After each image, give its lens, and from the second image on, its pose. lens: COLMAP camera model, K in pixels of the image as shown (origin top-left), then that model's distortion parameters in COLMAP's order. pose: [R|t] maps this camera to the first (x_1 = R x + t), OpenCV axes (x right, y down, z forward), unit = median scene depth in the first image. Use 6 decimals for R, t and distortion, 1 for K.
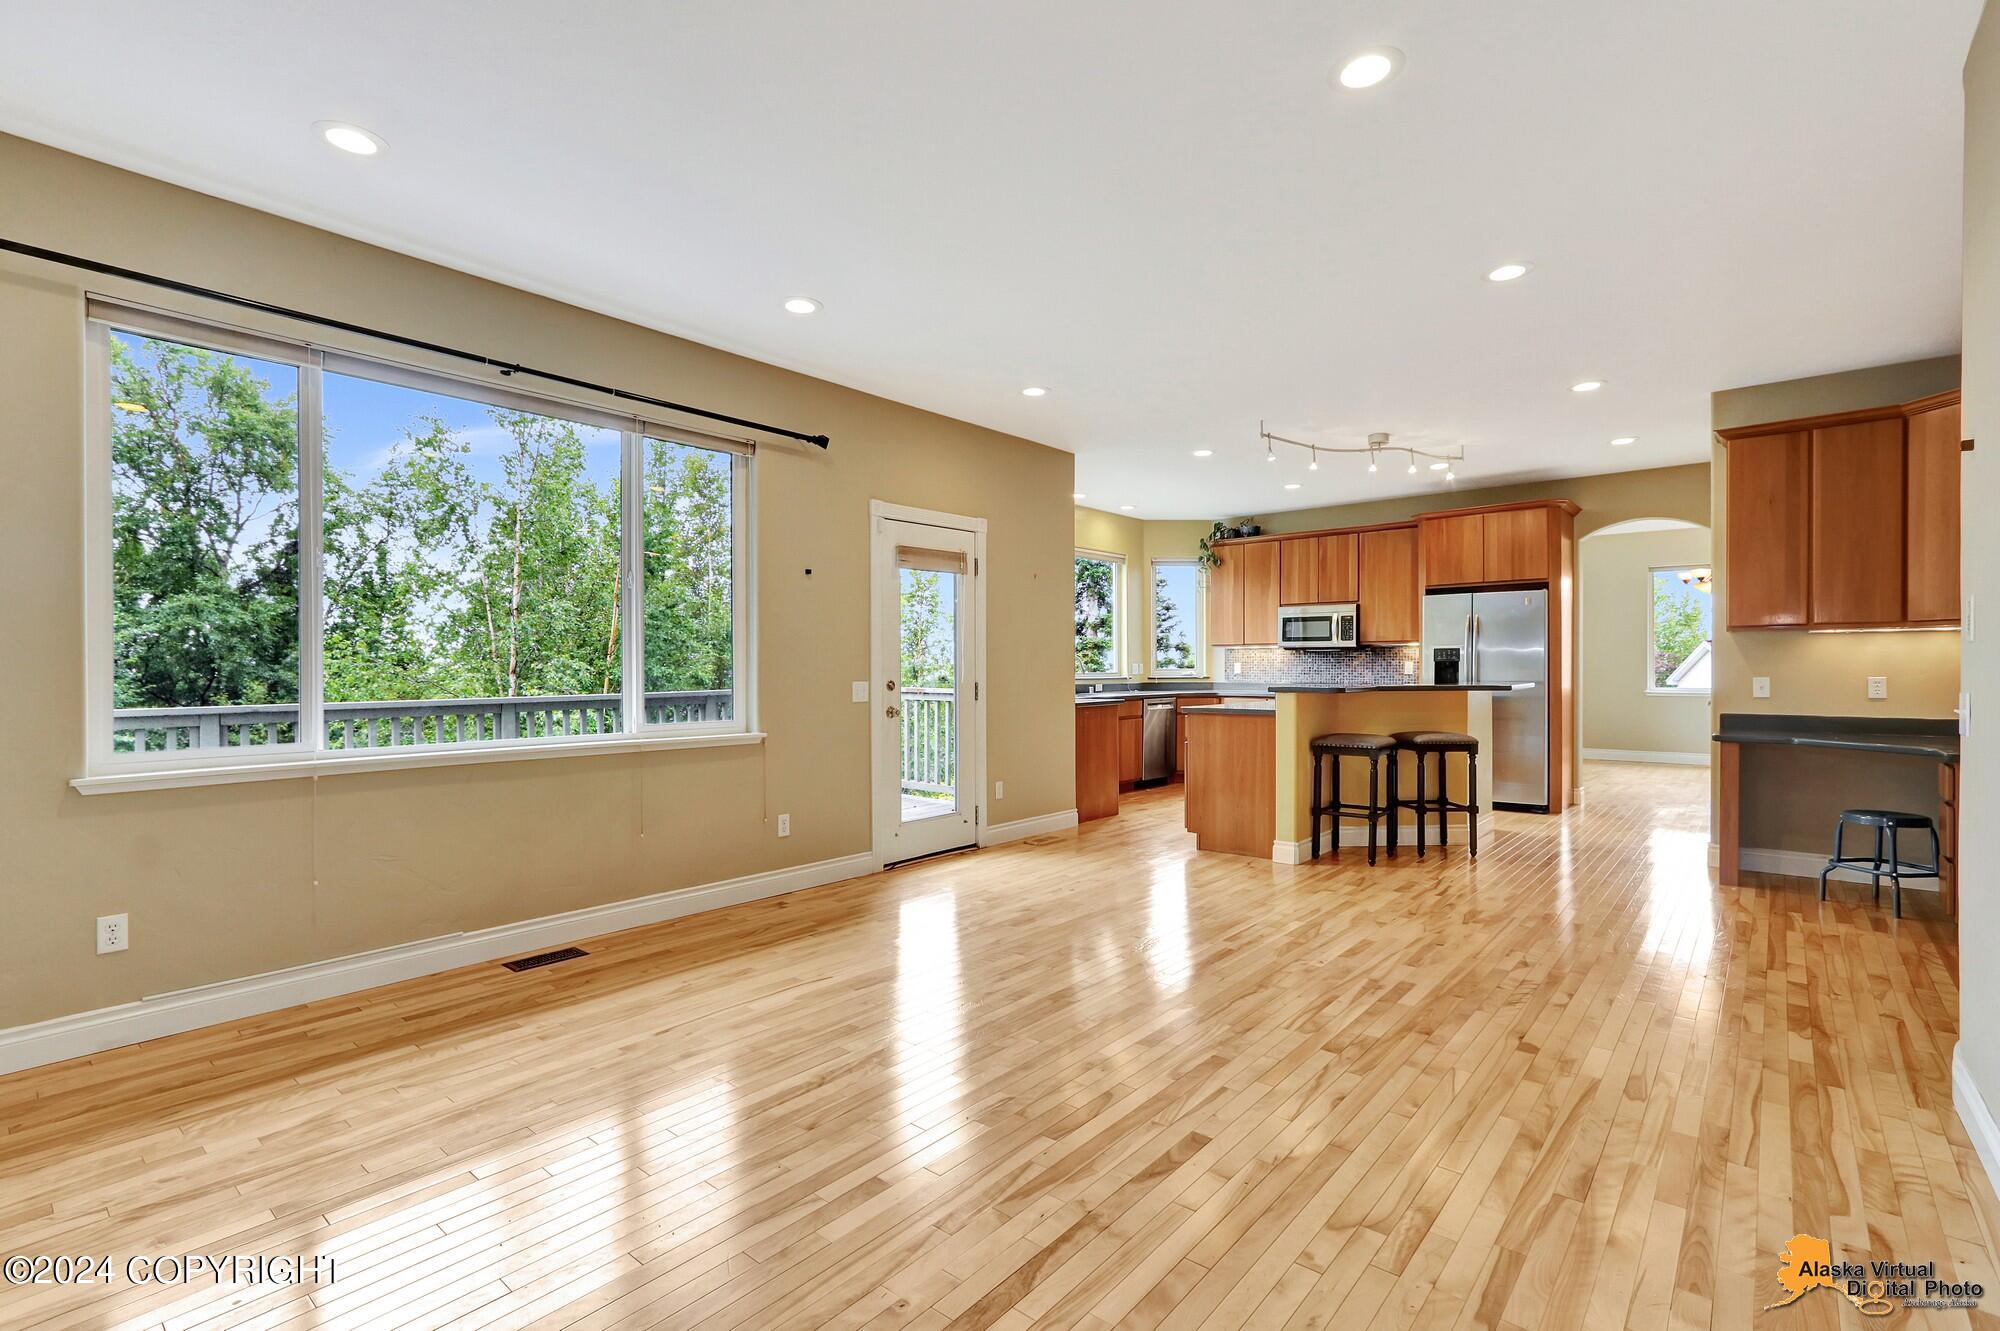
lens RADIAL K [[887.6, 0, 961.6], [0, 887.6, 703.0], [0, 0, 1]] dist [0.001963, 0.000431]
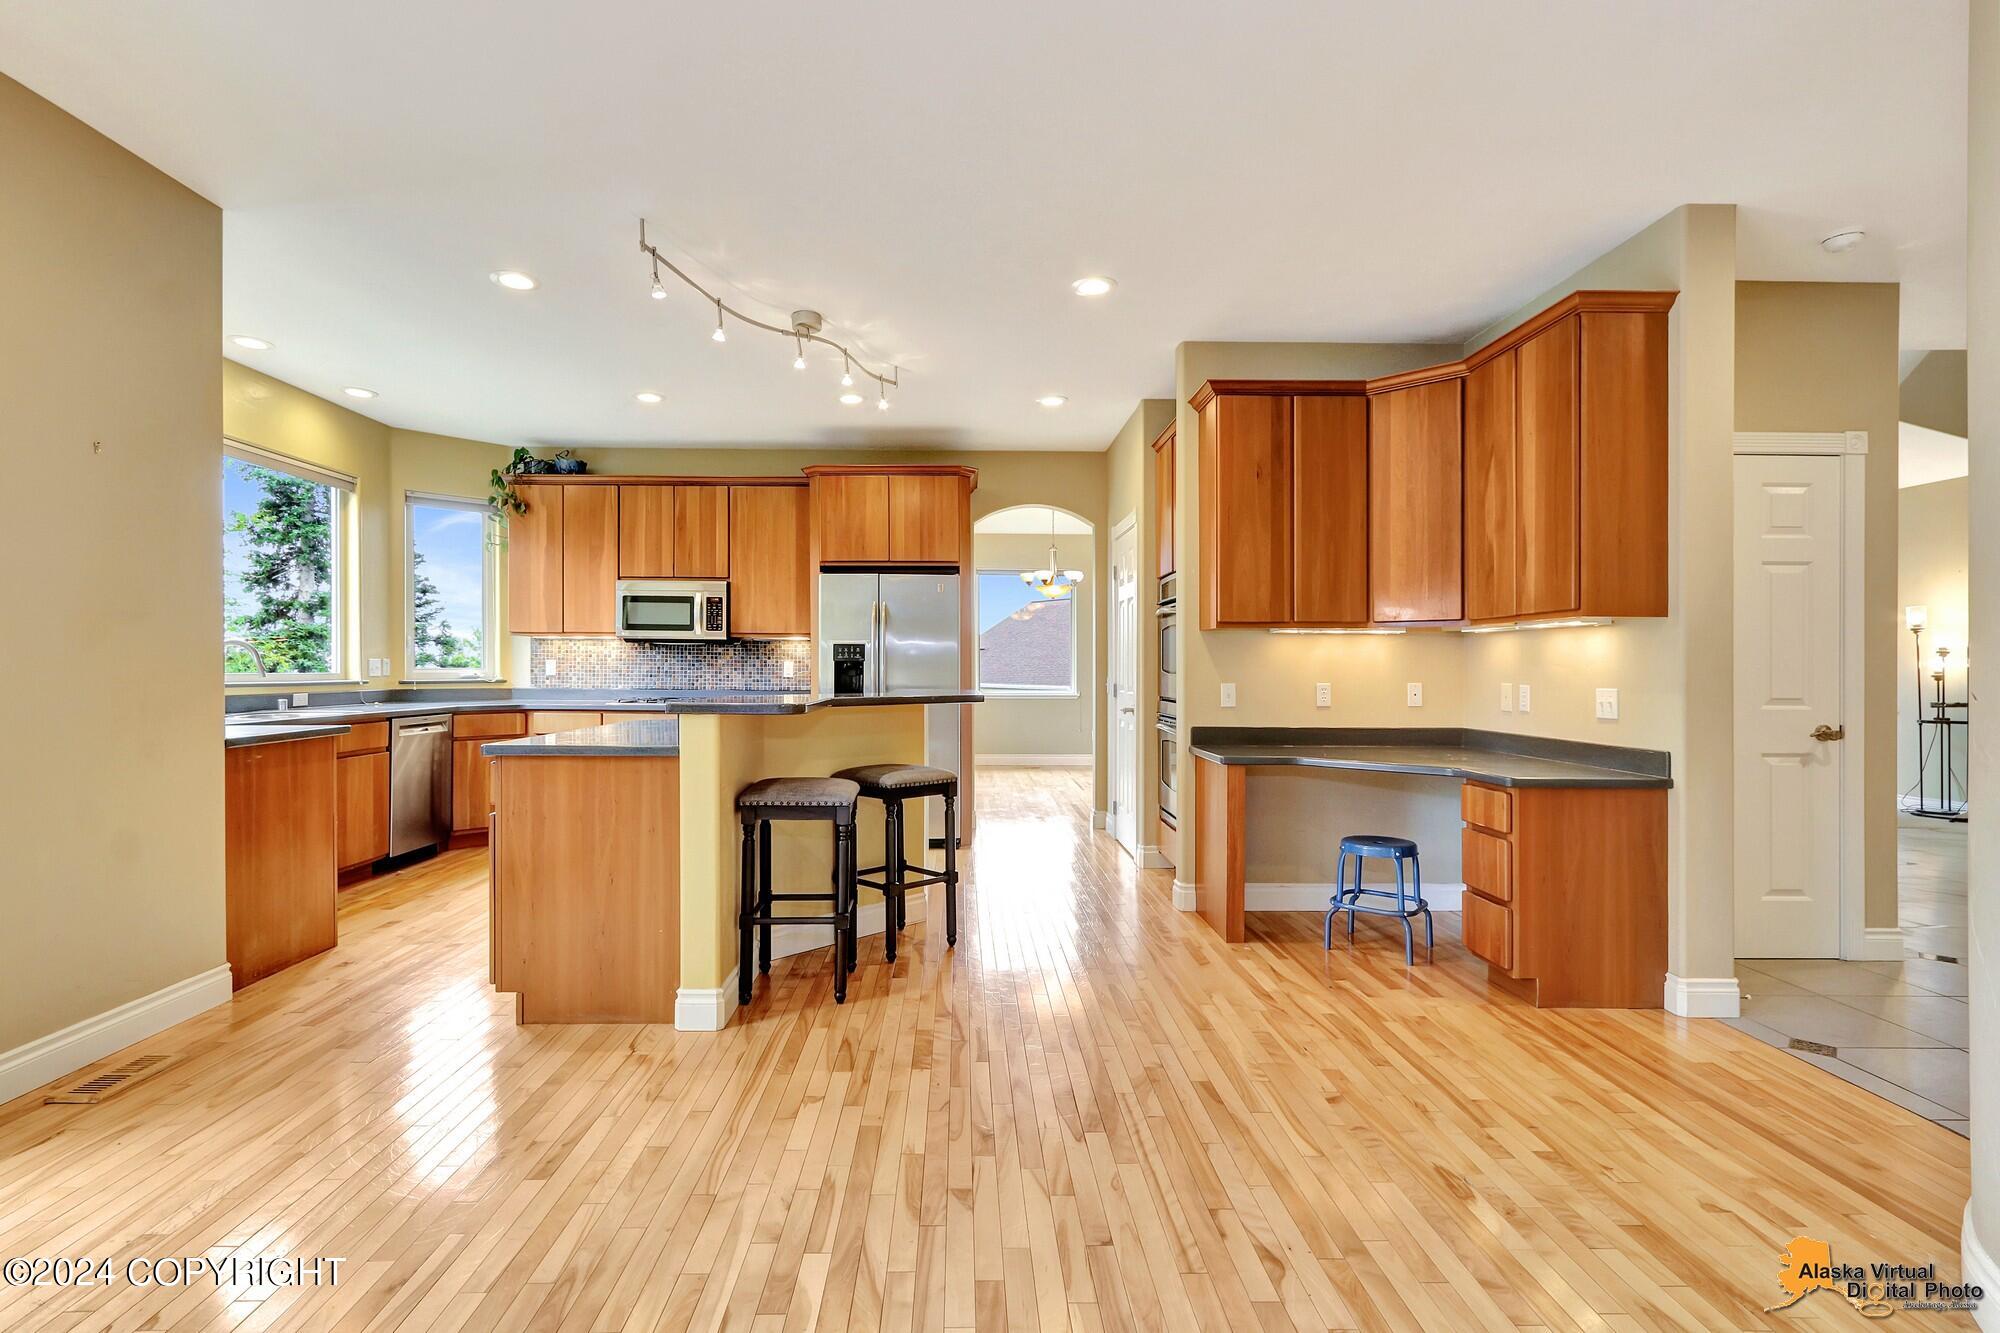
lens RADIAL K [[937.5, 0, 975.8], [0, 937.5, 667.9], [0, 0, 1]] dist [0.006252, 0.001029]
pose [[0.724093, 0.007426, 0.689663, 0.066452], [0.019678, 0.999313, -0.031420, -0.012970], [-0.689422, 0.036322, 0.723449, 0.336614]]
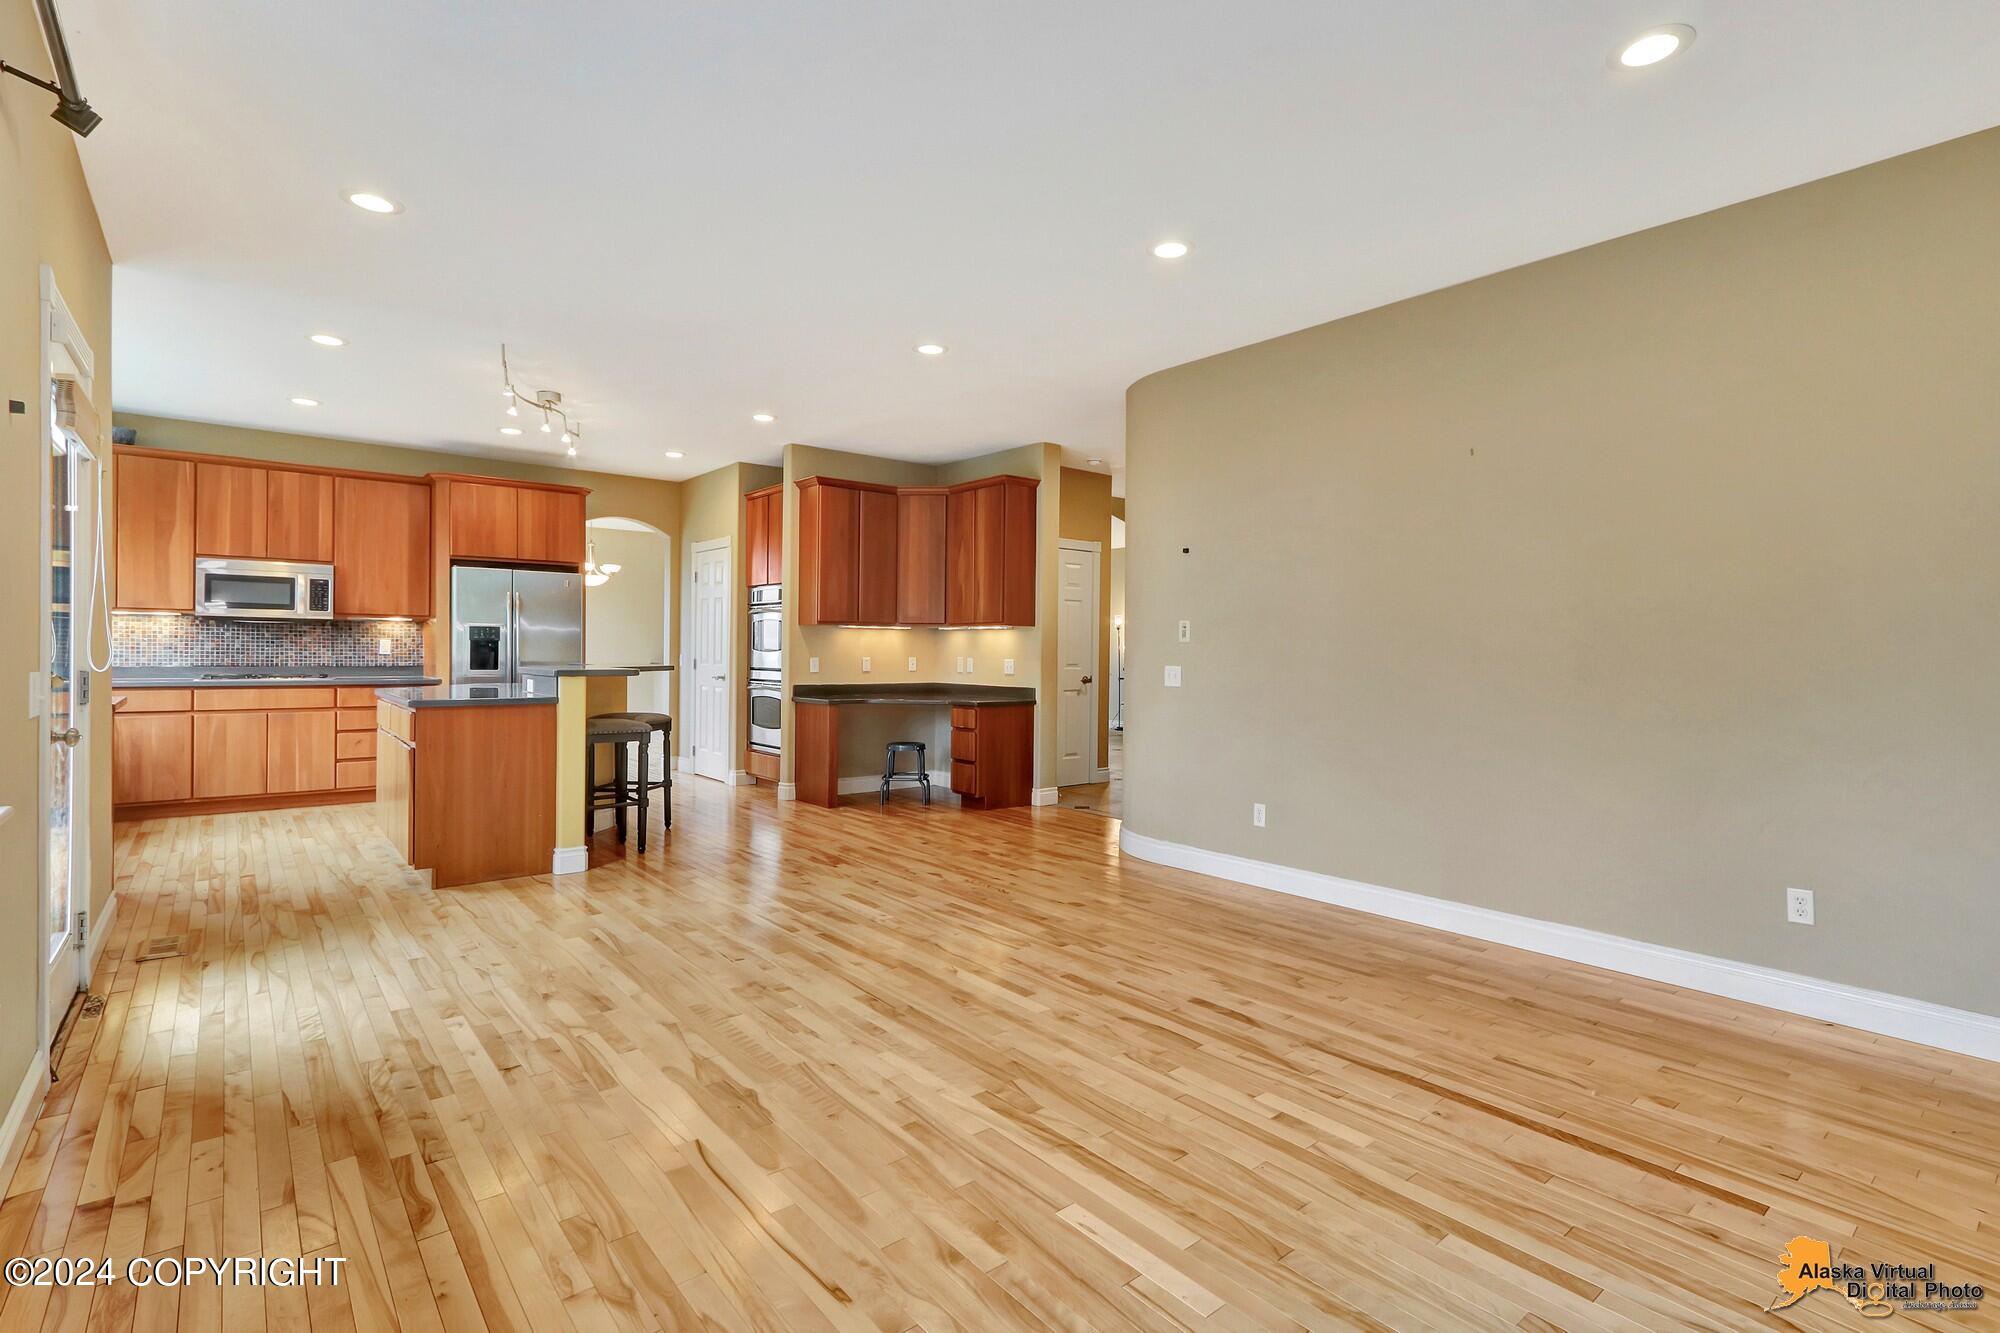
lens RADIAL K [[968.9, 0, 998.6], [0, 968.9, 692.7], [0, 0, 1]] dist [-0.001575, -0.000052]
pose [[0.152852, -0.038507, 0.987499, -0.365024], [0.028764, 0.998991, 0.034503, -0.011830], [-0.987830, 0.023131, 0.153805, 0.317337]]
